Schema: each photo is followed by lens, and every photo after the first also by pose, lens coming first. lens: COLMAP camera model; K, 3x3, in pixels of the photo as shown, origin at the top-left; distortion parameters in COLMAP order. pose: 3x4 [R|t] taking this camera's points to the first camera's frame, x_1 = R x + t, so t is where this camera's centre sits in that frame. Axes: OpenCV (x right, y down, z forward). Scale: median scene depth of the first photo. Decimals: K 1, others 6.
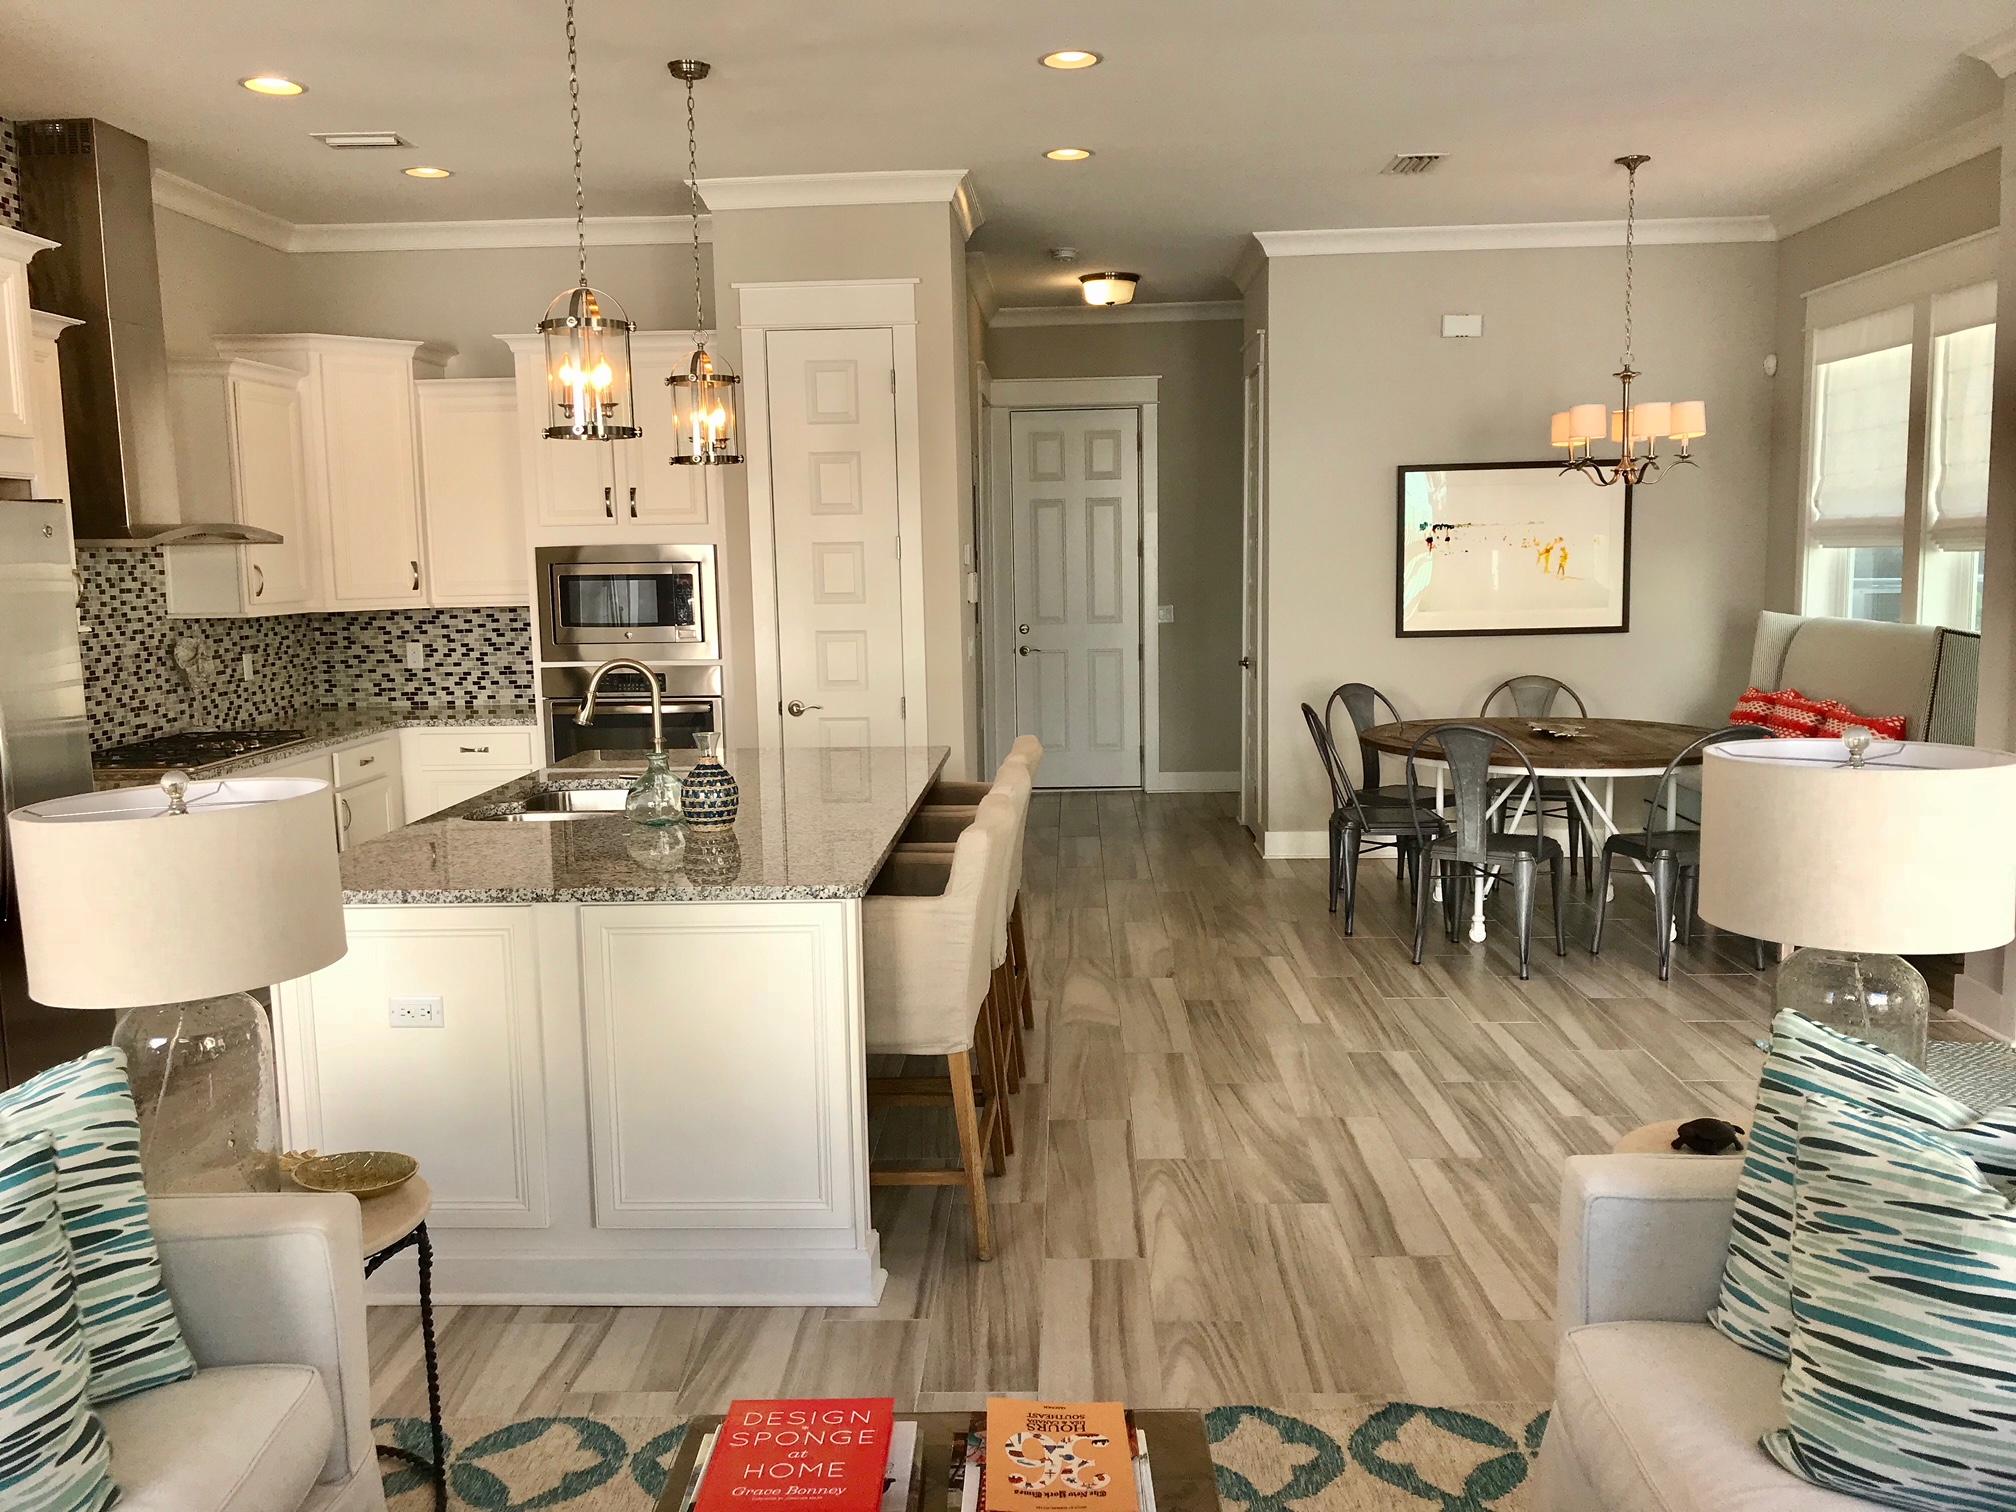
lens RADIAL K [[1638.7, 0, 1006.2], [0, 1638.7, 744.2], [0, 0, 1]] dist [0.030078, -0.045929]
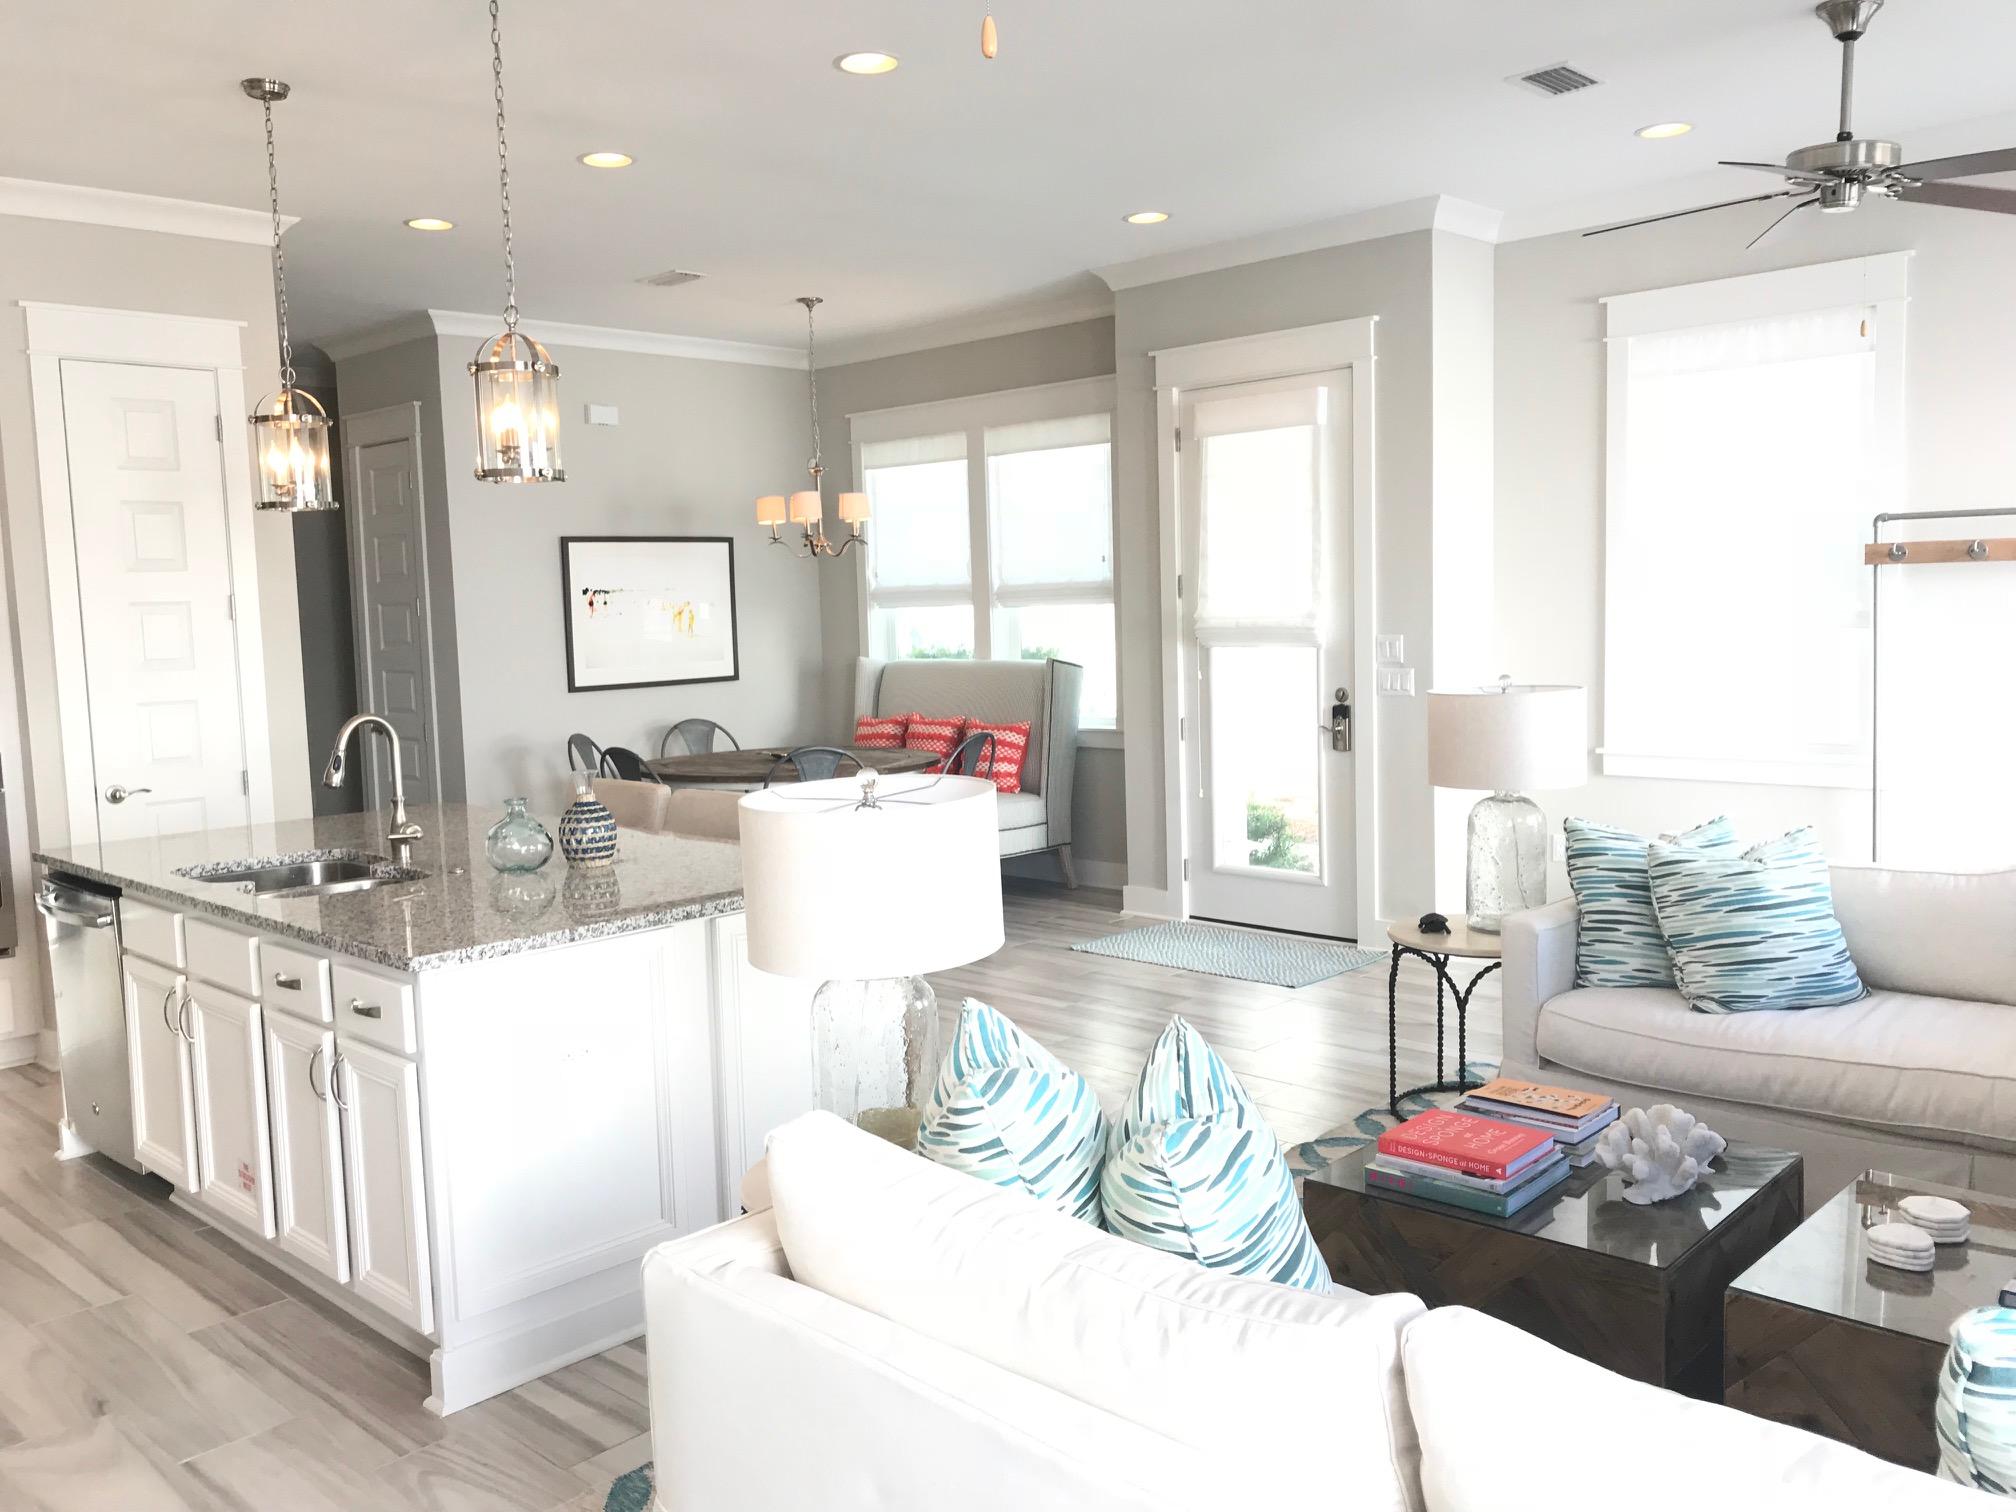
lens RADIAL K [[1638.7, 0, 1006.2], [0, 1638.7, 744.2], [0, 0, 1]] dist [0.030078, -0.045929]
pose [[0.662340, -0.067468, 0.746160, -0.472364], [0.106287, 0.994326, -0.004441, 0.005638], [-0.741626, 0.082249, 0.665752, 0.073877]]
